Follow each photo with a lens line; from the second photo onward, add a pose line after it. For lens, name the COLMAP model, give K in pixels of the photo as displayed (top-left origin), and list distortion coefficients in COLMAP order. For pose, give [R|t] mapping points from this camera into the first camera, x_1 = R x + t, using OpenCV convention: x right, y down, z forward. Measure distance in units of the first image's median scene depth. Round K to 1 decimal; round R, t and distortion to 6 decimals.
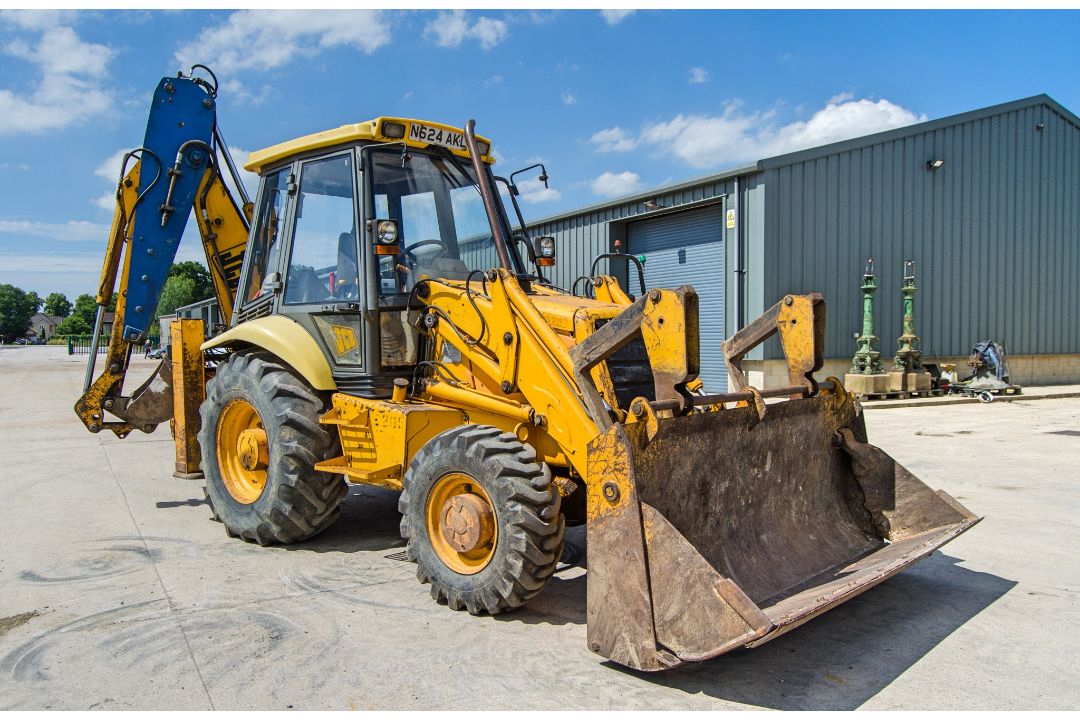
lens RADIAL K [[859.7, 0, 526.3], [0, 859.7, 377.5], [0, 0, 1]] dist [-0.000947, 0.002094]
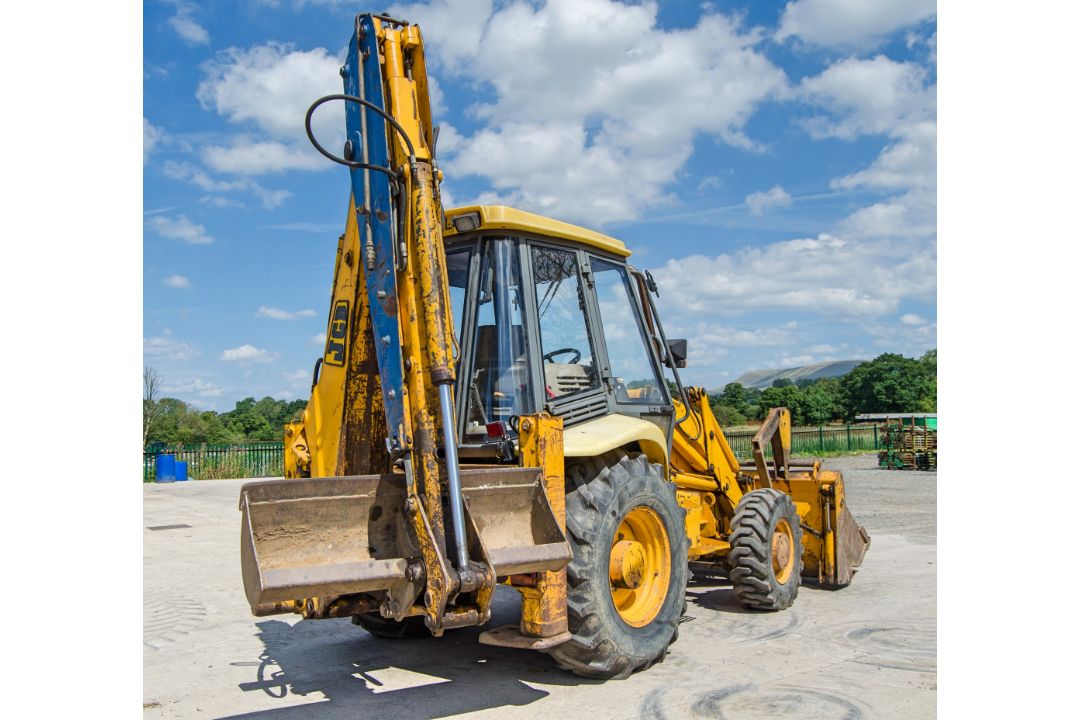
lens RADIAL K [[872.2, 0, 556.7], [0, 872.2, 373.5], [0, 0, 1]] dist [-0.006846, 0.008984]
pose [[-0.090802, 0.073407, 0.993160, -1.324145], [0.072090, 0.995148, -0.066963, -0.062660], [-0.993256, 0.065516, -0.095654, 1.250099]]
